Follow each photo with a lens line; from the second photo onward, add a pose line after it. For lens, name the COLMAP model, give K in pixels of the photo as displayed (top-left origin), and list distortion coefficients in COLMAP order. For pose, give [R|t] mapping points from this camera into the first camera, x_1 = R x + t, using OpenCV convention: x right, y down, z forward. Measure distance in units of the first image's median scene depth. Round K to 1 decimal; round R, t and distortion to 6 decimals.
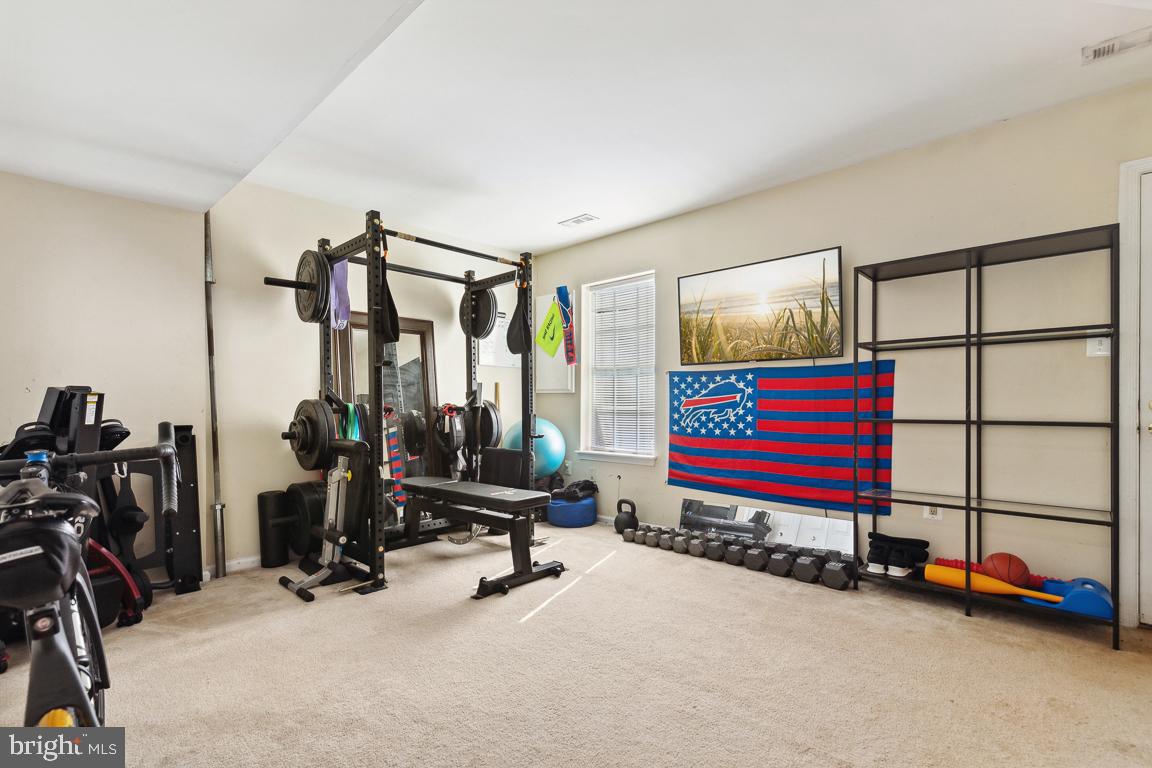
lens RADIAL K [[544.9, 0, 575.7], [0, 544.9, 402.3], [0, 0, 1]] dist [0.001849, 0.000313]
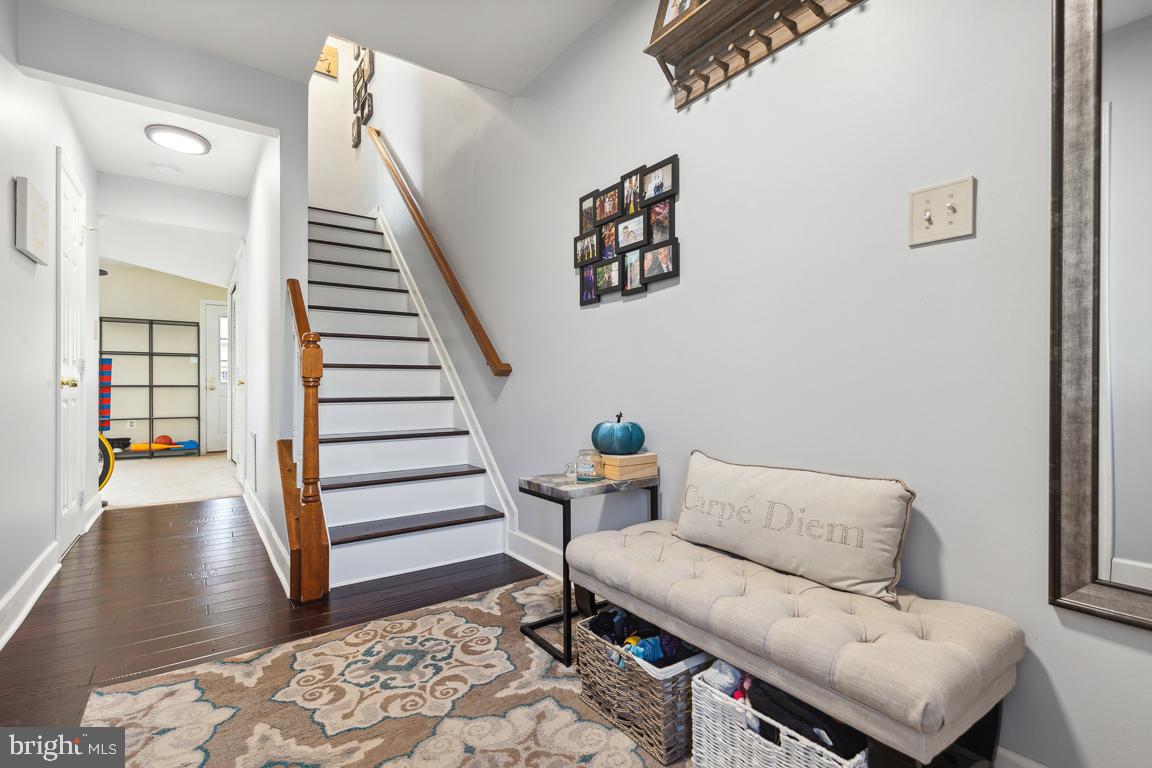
lens RADIAL K [[532.4, 0, 573.4], [0, 532.4, 387.8], [0, 0, 1]] dist [0.003149, 0.000851]
pose [[0.181105, -0.004551, 0.983453, -1.428134], [-0.000621, 0.999989, 0.004742, 0.033235], [-0.983464, -0.001470, 0.181100, -1.457958]]
